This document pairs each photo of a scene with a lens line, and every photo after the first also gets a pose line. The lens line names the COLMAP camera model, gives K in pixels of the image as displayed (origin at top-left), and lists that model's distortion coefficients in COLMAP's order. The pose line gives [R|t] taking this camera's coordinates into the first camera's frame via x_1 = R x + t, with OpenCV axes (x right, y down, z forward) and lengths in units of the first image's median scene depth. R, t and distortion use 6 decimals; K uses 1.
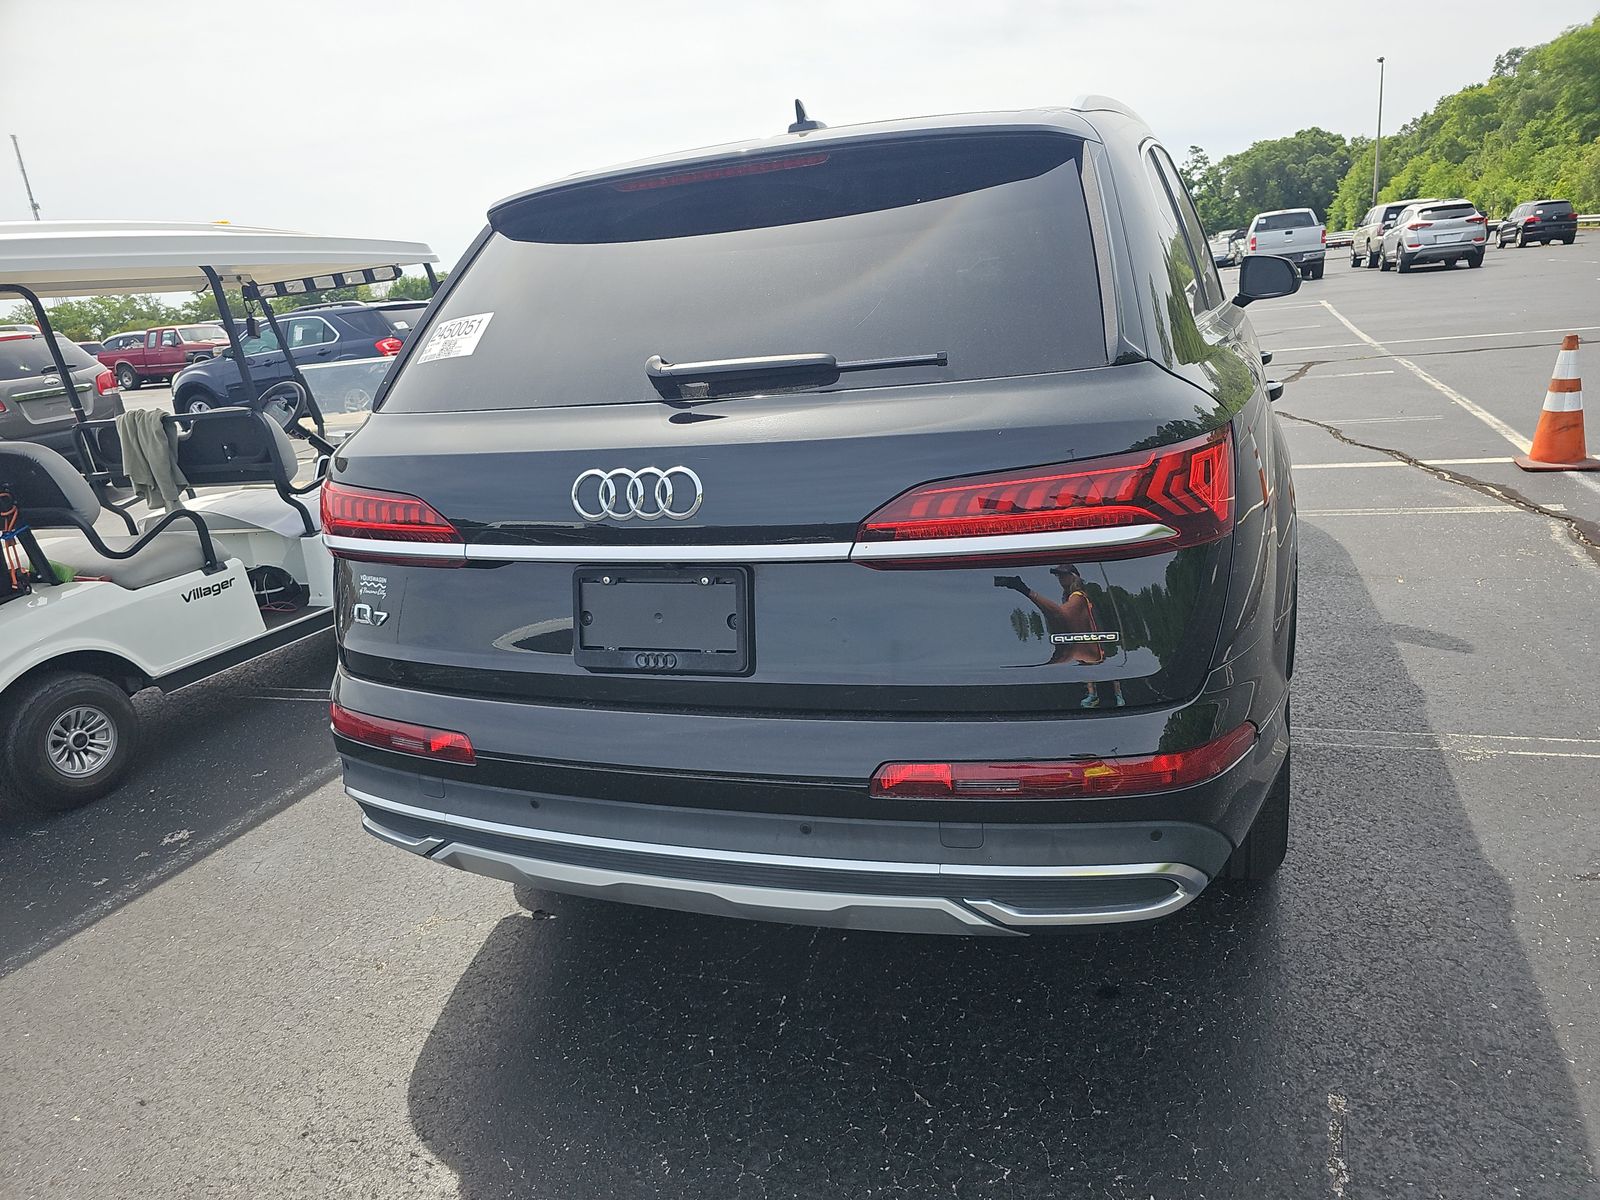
lens RADIAL K [[1082.4, 0, 807.1], [0, 1082.4, 589.5], [0, 0, 1]] dist [0.047092, -0.048977]
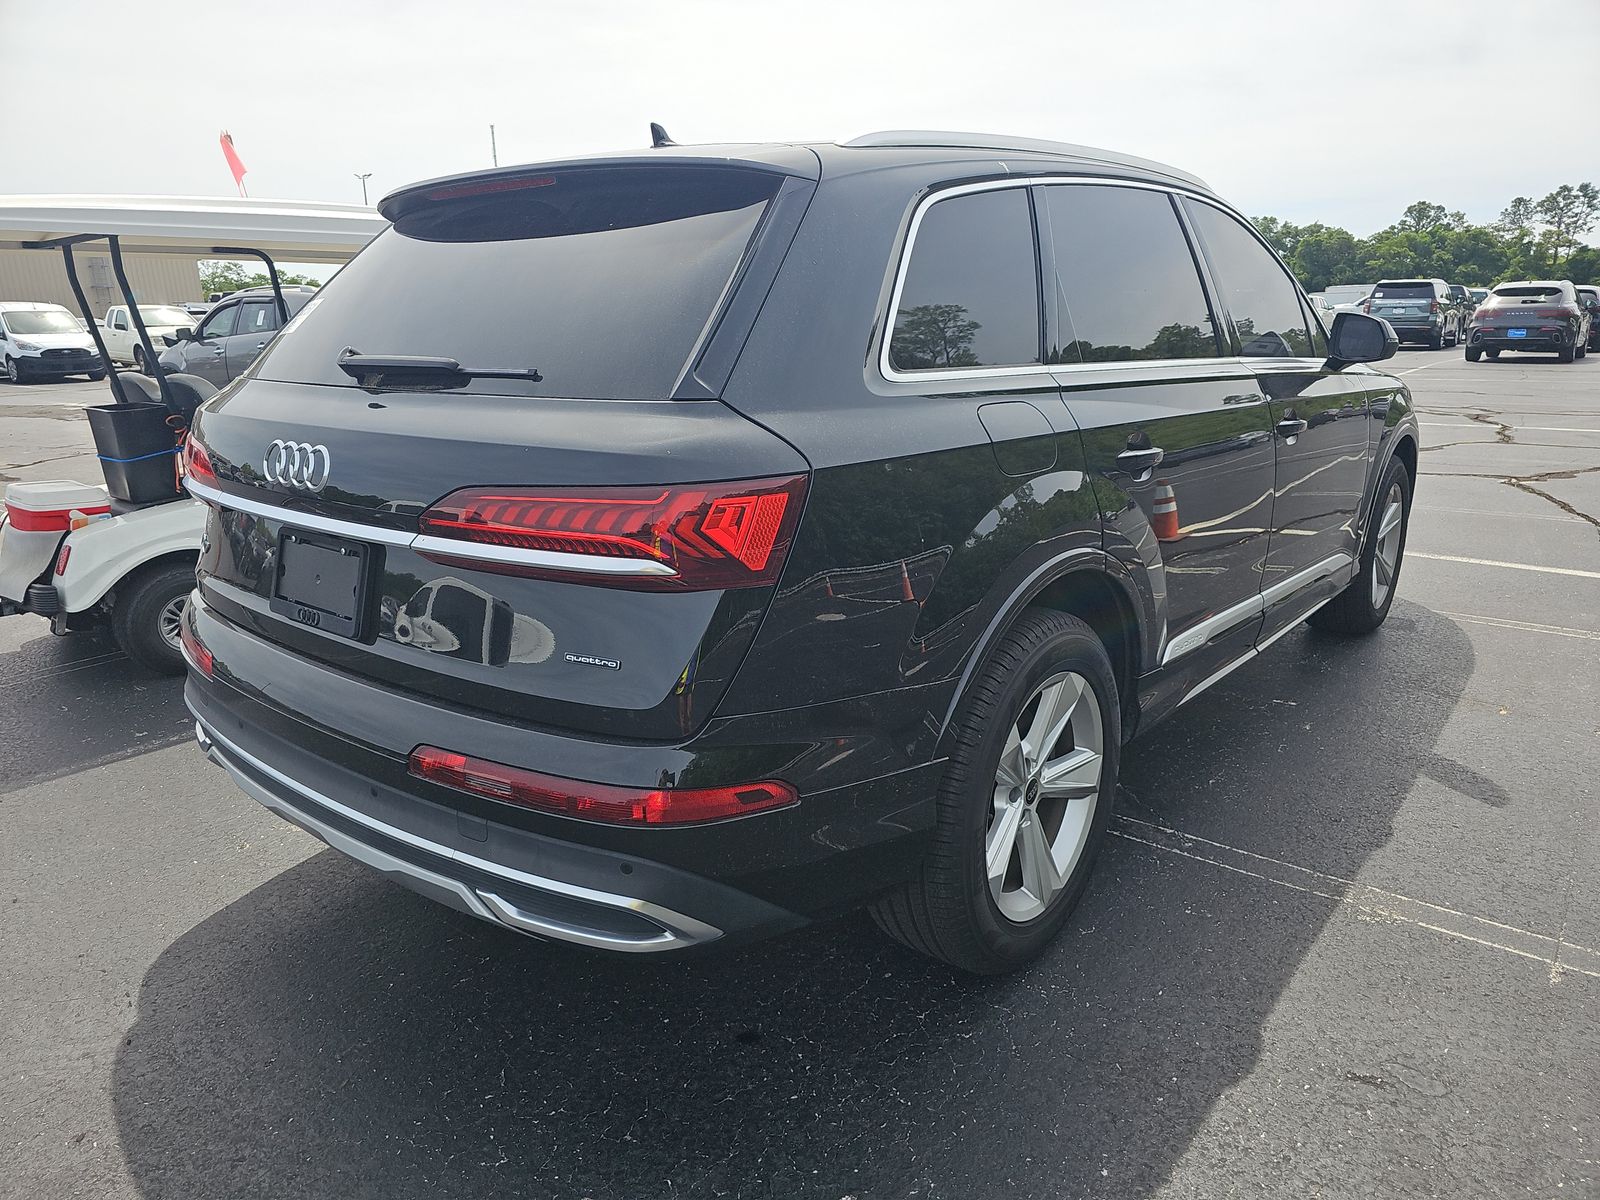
lens RADIAL K [[1082.4, 0, 807.1], [0, 1082.4, 589.5], [0, 0, 1]] dist [0.047092, -0.048977]
pose [[0.938010, 0.163183, -0.305792, 0.357301], [-0.165355, 0.986052, 0.018976, -0.035543], [0.304624, 0.032764, 0.951909, 0.044377]]
